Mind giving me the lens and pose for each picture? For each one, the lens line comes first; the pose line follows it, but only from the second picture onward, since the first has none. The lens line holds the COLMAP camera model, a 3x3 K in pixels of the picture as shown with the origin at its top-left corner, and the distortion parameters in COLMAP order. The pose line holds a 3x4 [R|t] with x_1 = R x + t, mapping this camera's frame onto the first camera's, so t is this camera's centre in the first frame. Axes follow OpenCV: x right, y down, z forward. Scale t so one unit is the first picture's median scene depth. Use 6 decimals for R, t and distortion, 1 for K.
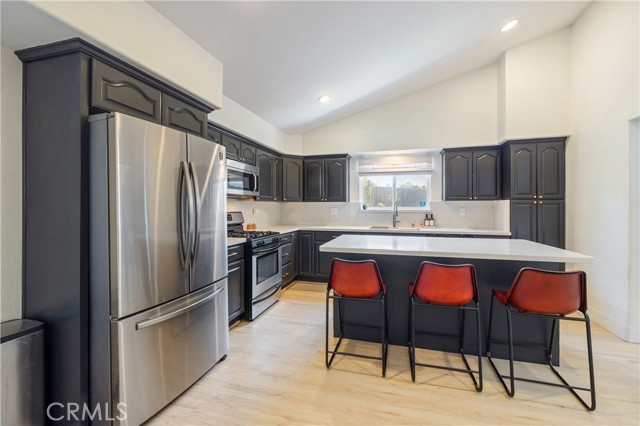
lens RADIAL K [[273.7, 0, 323.4], [0, 273.7, 205.6], [0, 0, 1]] dist [-0.000294, -0.000030]
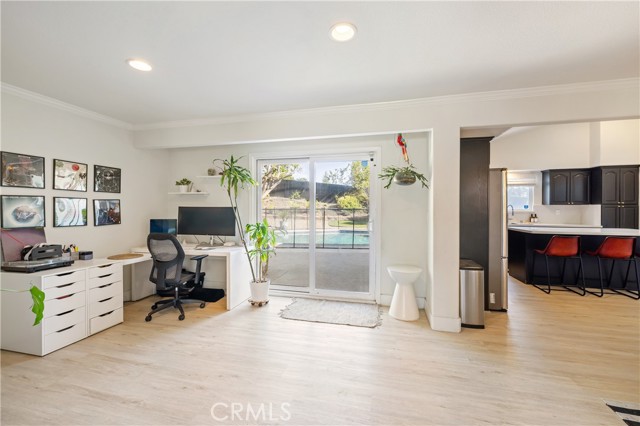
lens RADIAL K [[270.1, 0, 321.1], [0, 270.1, 209.8], [0, 0, 1]] dist [-0.000336, -0.000112]
pose [[0.999763, 0.003830, 0.021414, -0.808882], [-0.004052, 0.999938, 0.010337, -0.000932], [-0.021373, -0.010421, 0.999717, -0.423999]]
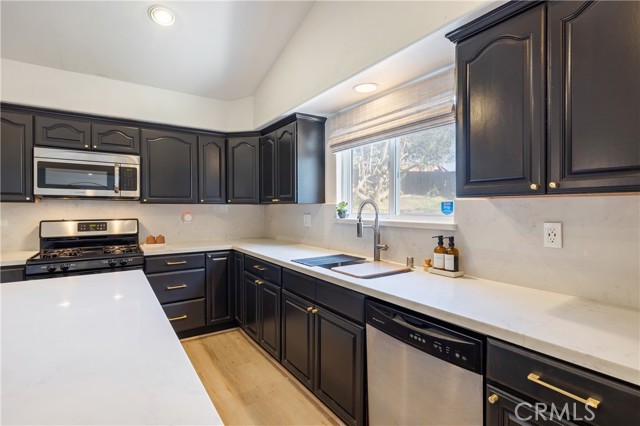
lens RADIAL K [[308.9, 0, 320.9], [0, 308.9, 210.2], [0, 0, 1]] dist [-0.001498, -0.000084]
pose [[0.764087, 0.005192, -0.645092, 0.551178], [0.001165, 0.999955, 0.009429, -0.006864], [0.645112, -0.007956, 0.764047, 0.622132]]
